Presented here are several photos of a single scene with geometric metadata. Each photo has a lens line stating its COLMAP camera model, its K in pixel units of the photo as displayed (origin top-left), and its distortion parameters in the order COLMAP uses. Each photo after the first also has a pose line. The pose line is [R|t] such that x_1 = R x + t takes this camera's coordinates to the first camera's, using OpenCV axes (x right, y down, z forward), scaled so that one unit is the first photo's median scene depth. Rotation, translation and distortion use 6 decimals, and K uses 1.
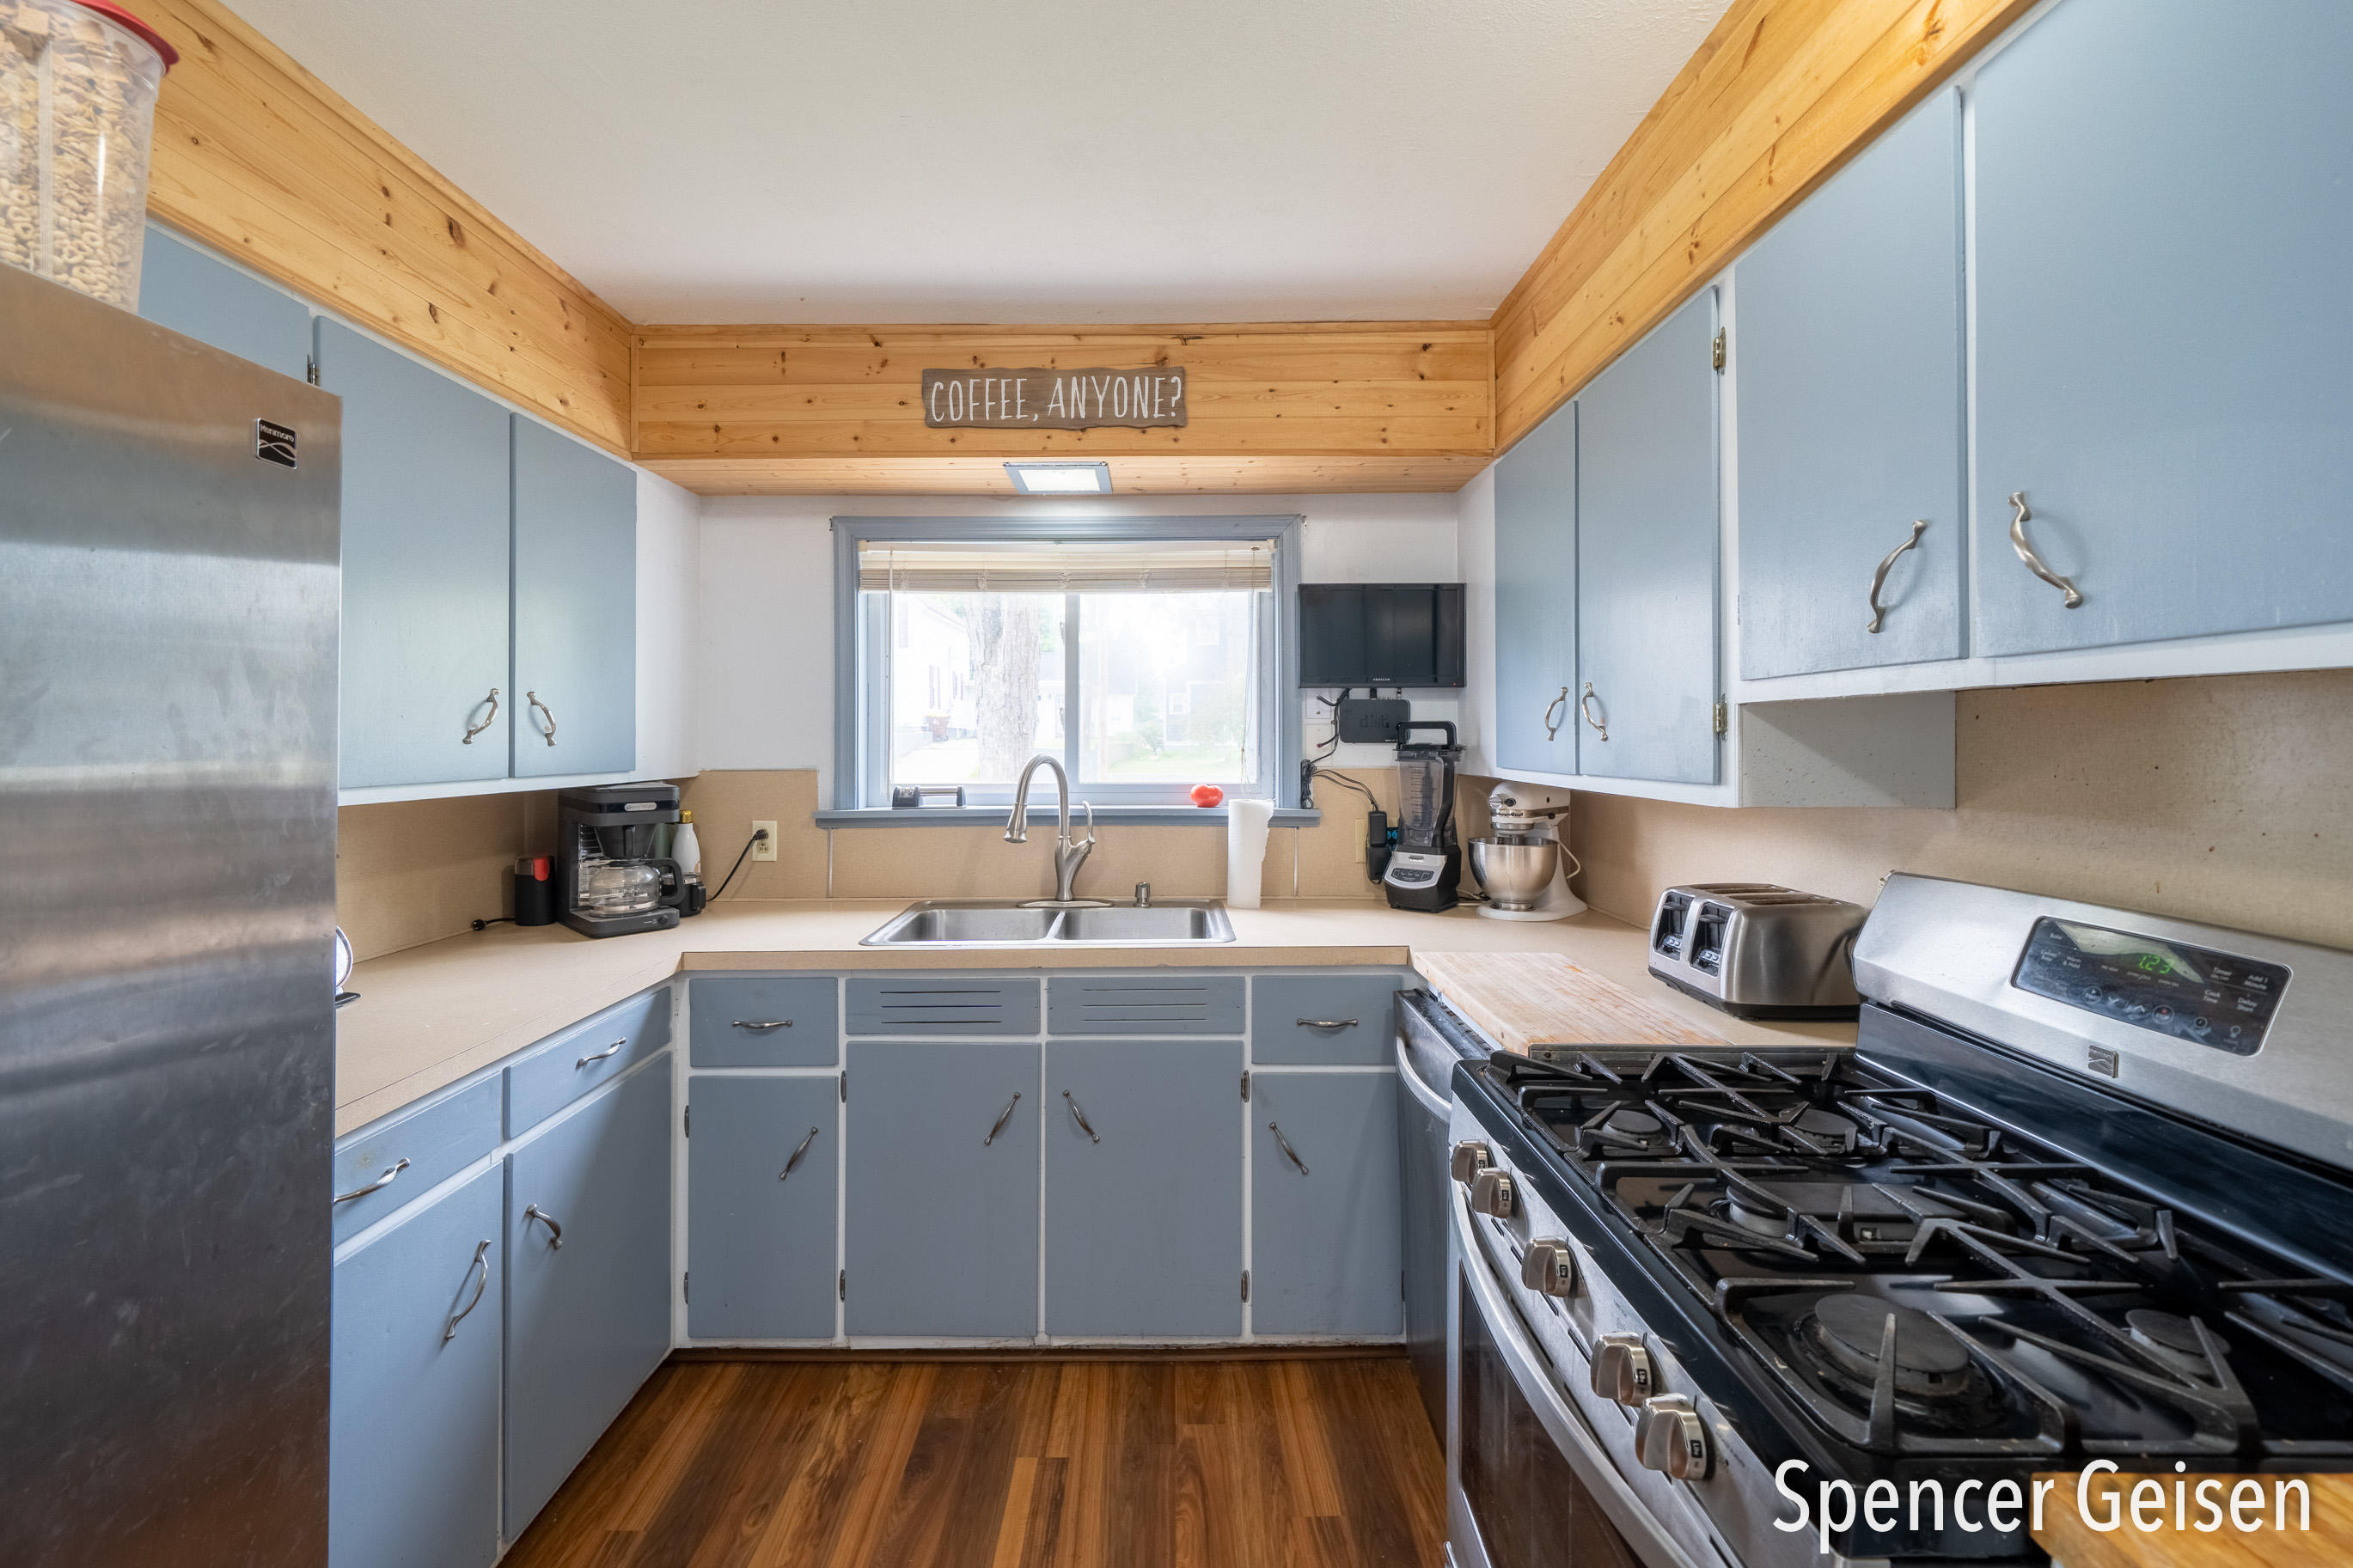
lens RADIAL K [[944.6, 0, 1165.7], [0, 944.6, 727.9], [0, 0, 1]] dist [0.001154, 0.000112]
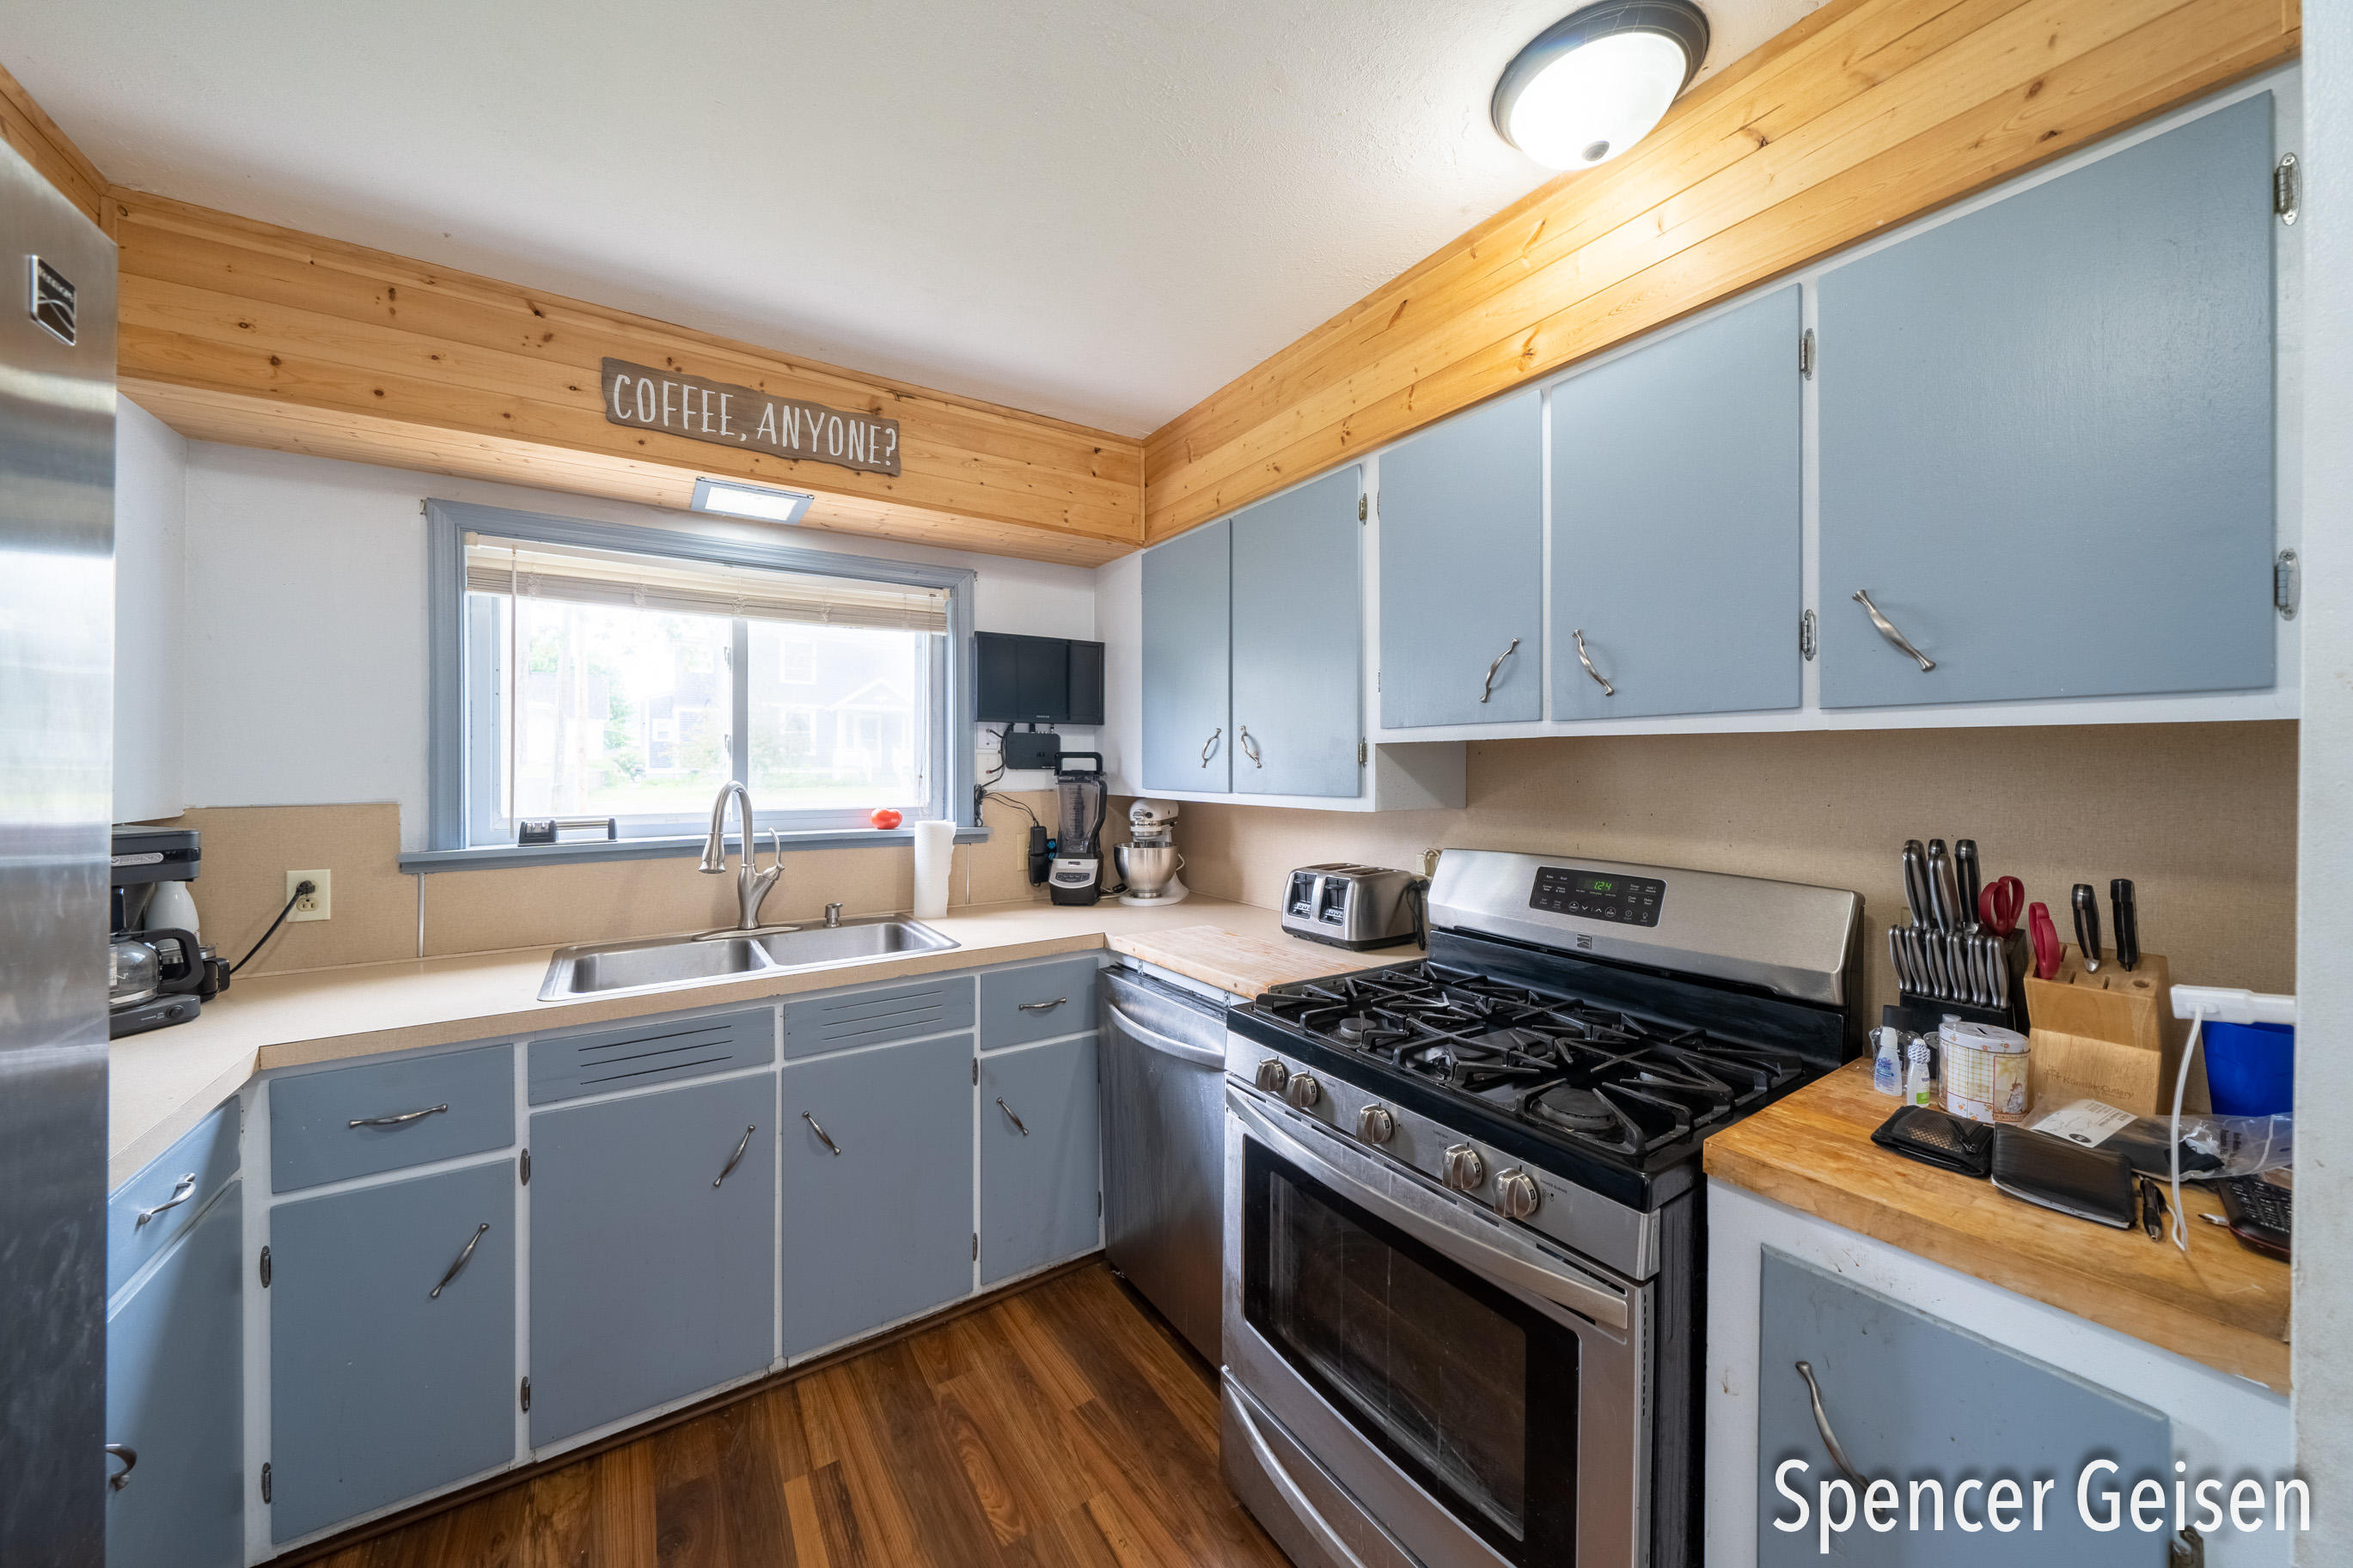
lens RADIAL K [[815.7, 0, 1167.0], [0, 815.7, 763.3], [0, 0, 1]] dist [-0.002019, -0.000242]
pose [[0.836021, 0.002526, 0.548691, -0.232544], [-0.007002, 0.999957, 0.006066, 0.000604], [-0.548652, -0.008914, 0.836003, 0.050350]]
